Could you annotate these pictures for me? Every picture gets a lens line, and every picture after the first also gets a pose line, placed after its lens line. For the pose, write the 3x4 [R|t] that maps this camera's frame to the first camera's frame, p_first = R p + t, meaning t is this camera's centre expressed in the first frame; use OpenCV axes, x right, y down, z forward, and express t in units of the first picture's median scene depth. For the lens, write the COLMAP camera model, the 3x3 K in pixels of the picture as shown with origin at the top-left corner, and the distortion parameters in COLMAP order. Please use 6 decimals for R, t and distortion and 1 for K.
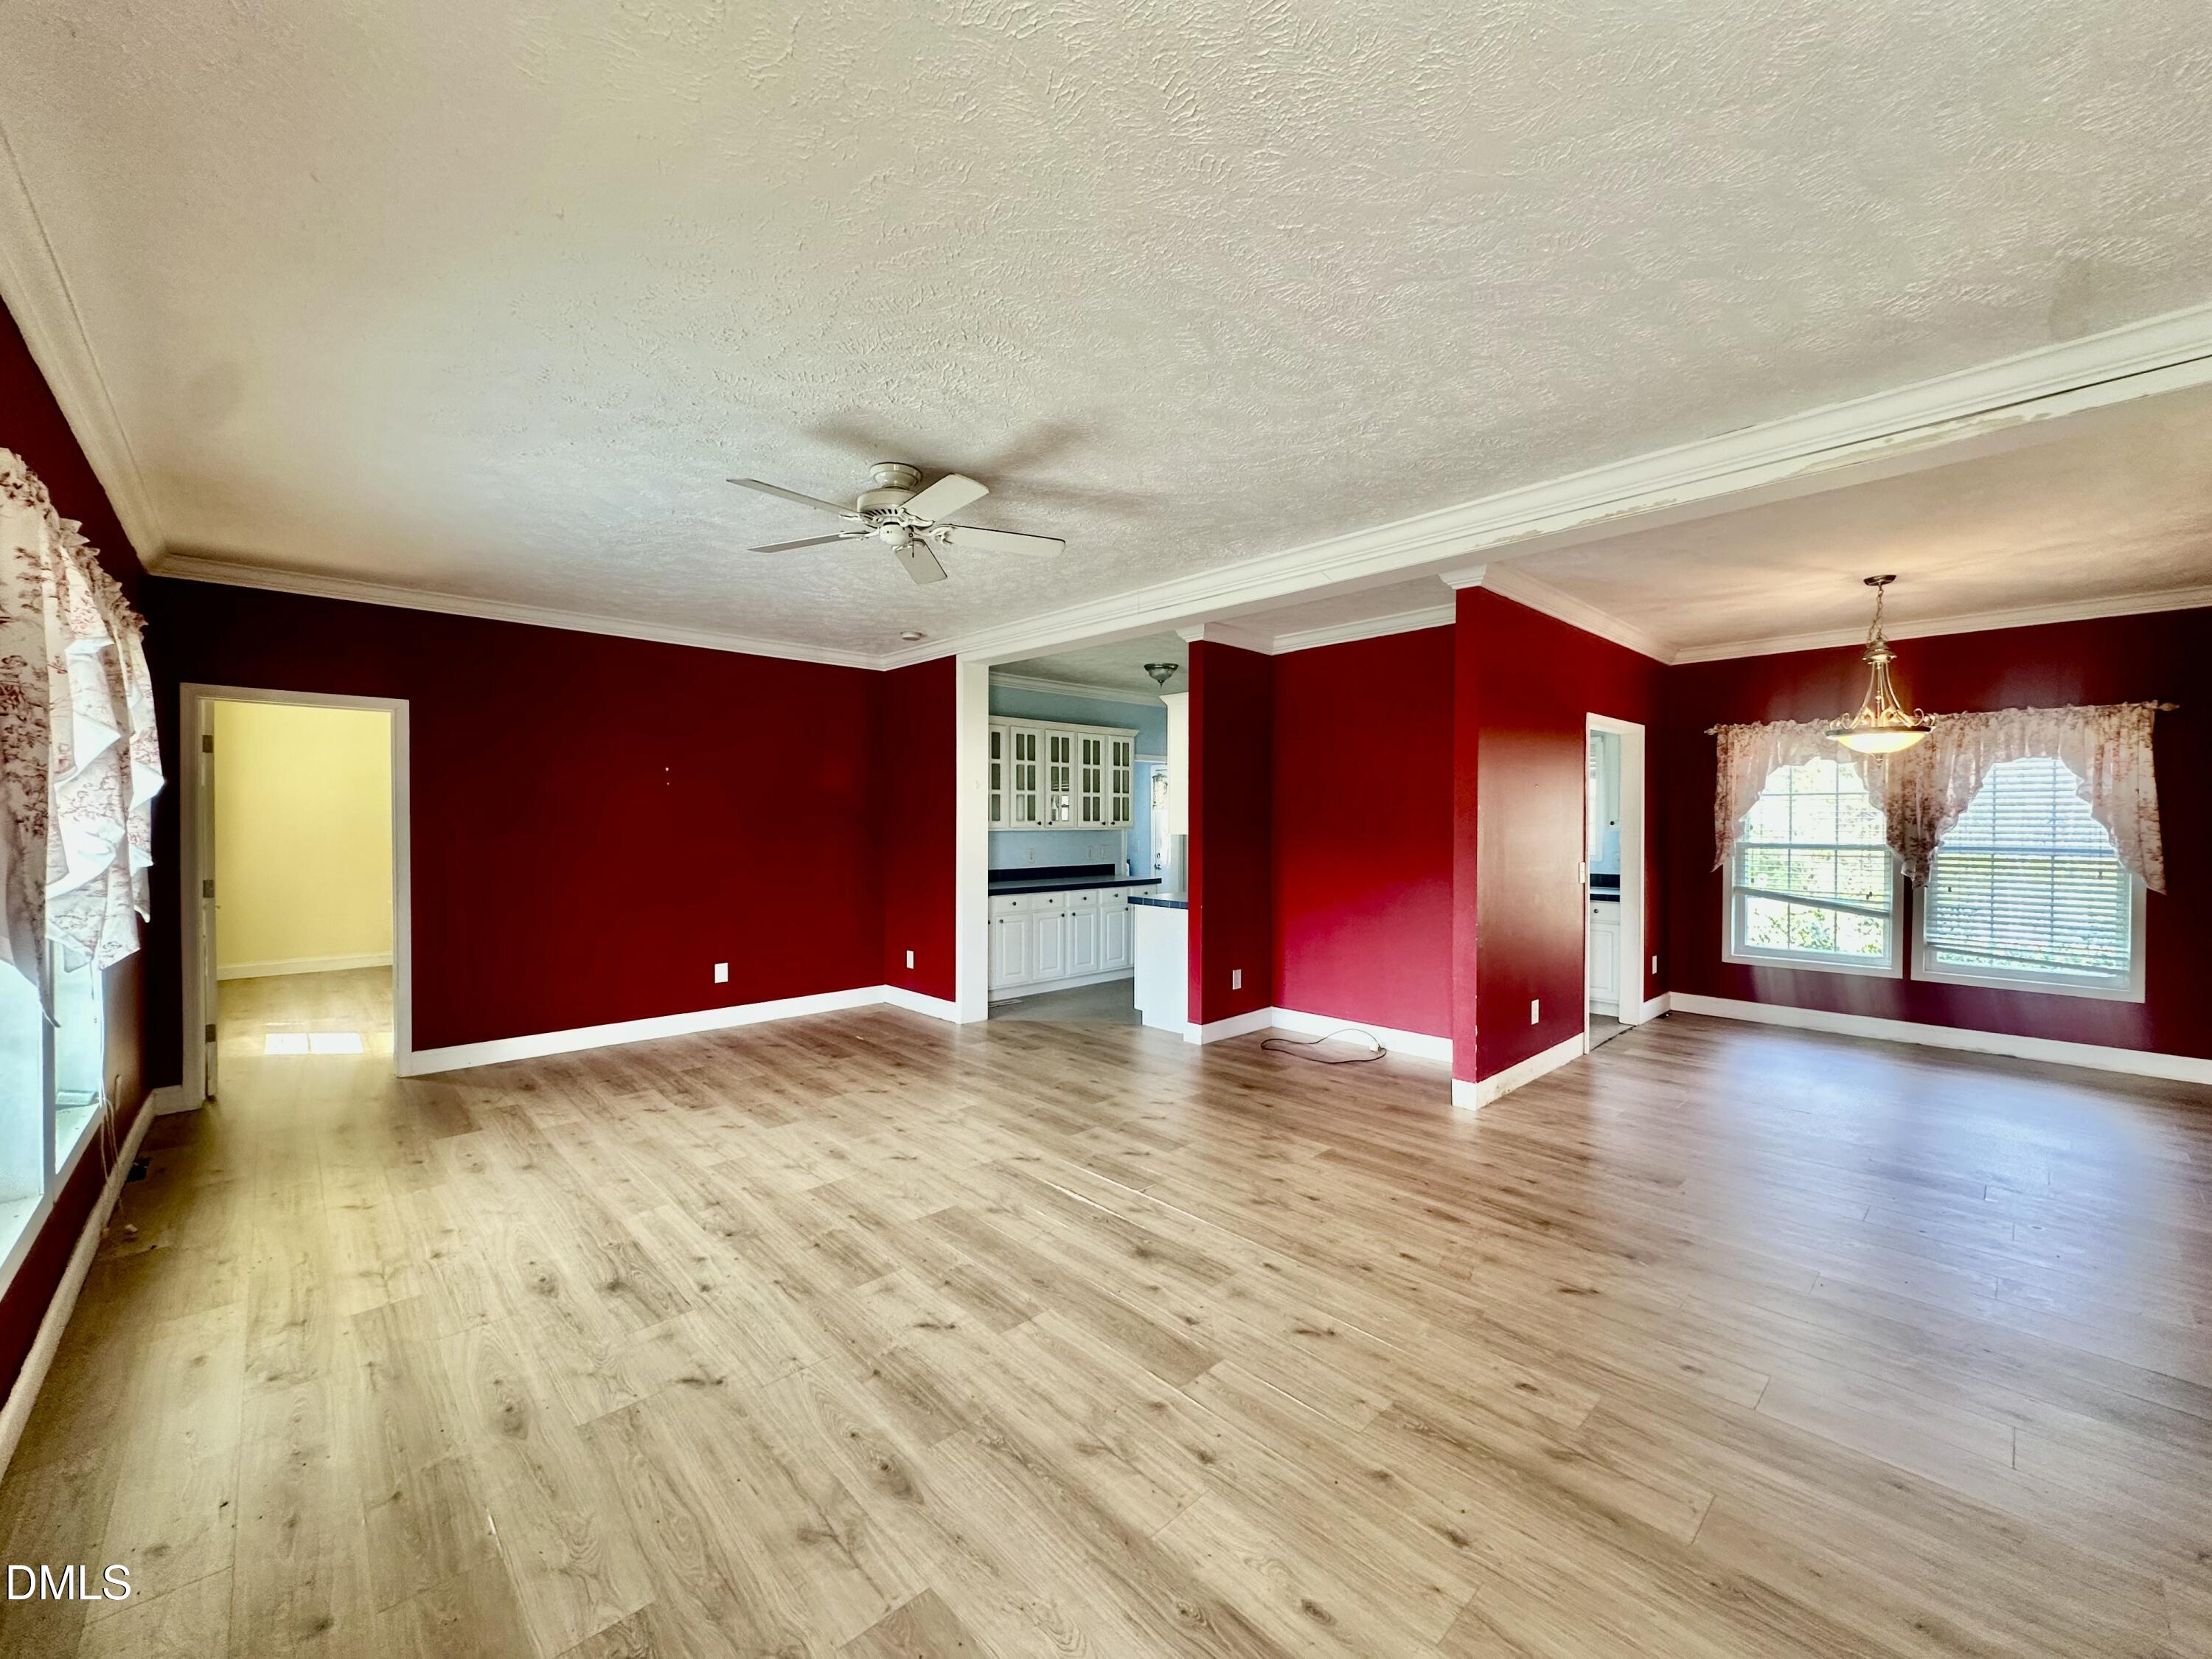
lens RADIAL K [[881.0, 0, 1108.8], [0, 881.0, 828.1], [0, 0, 1]] dist [-0.002243, 0.000149]
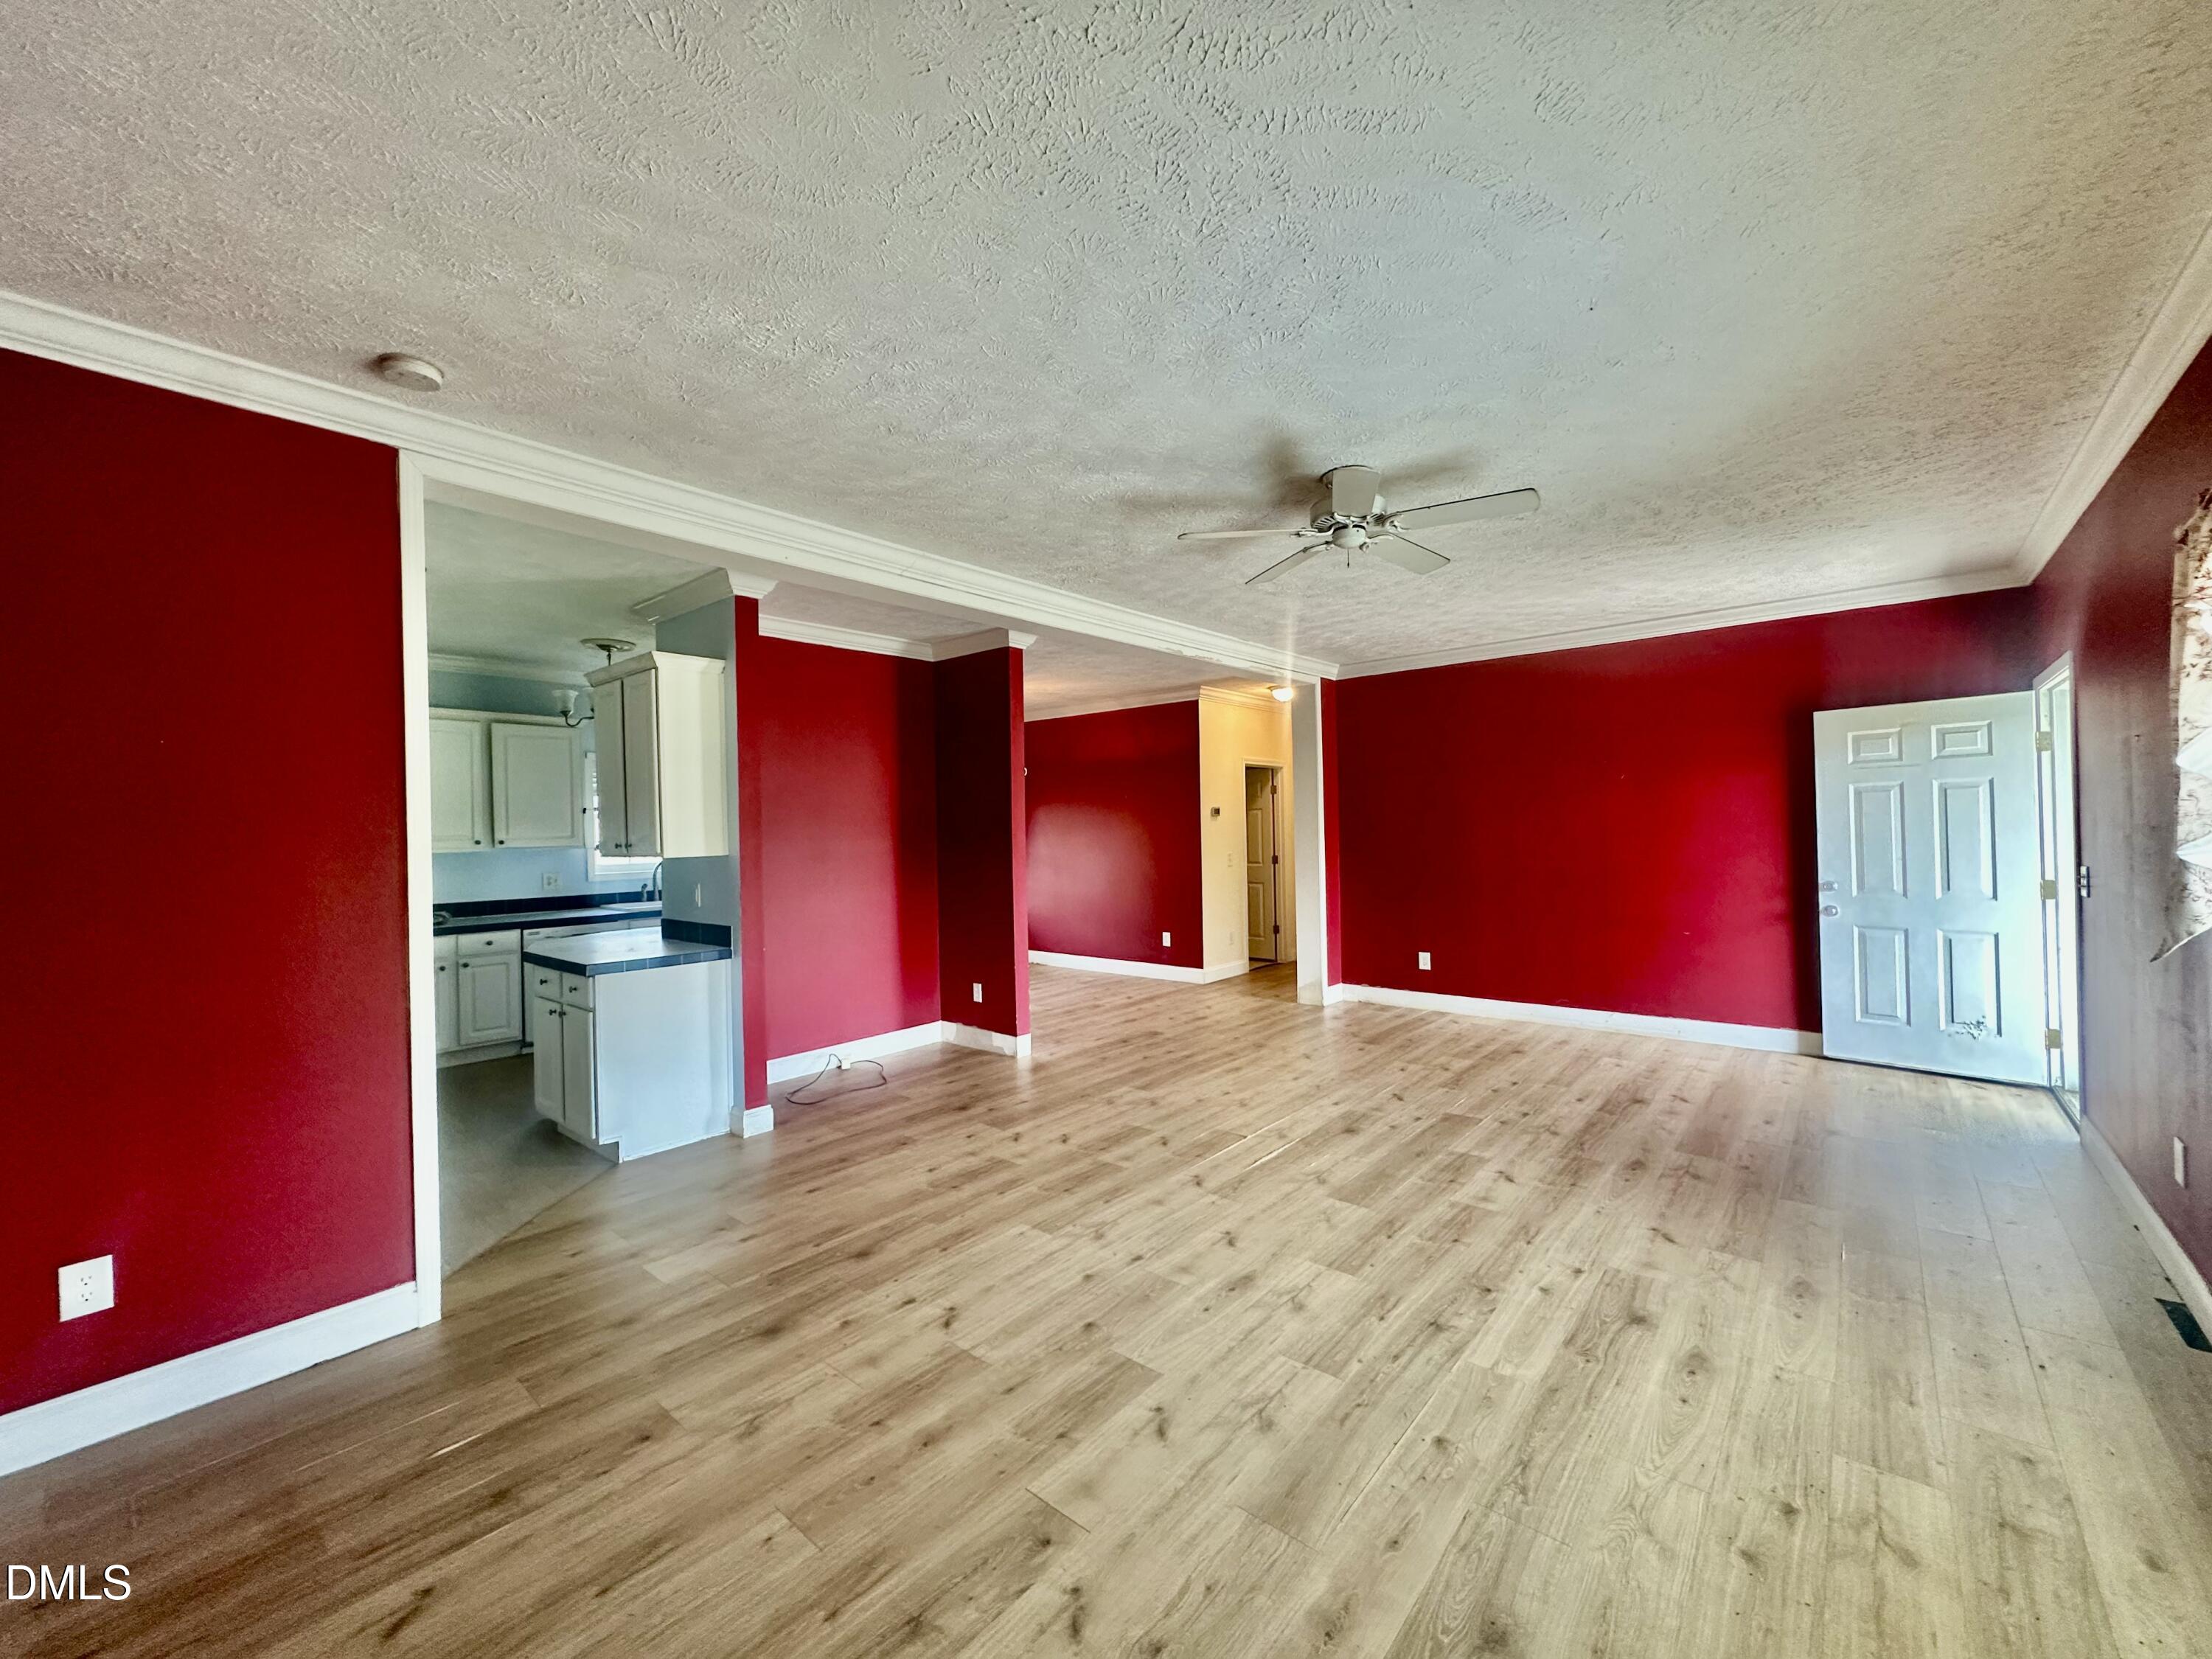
lens RADIAL K [[881.0, 0, 1108.8], [0, 881.0, 828.1], [0, 0, 1]] dist [-0.002243, 0.000149]
pose [[-0.102548, 0.001737, 0.994727, -1.174335], [0.028917, 0.999581, 0.001236, -0.011368], [-0.994308, 0.028892, -0.102555, 1.345587]]
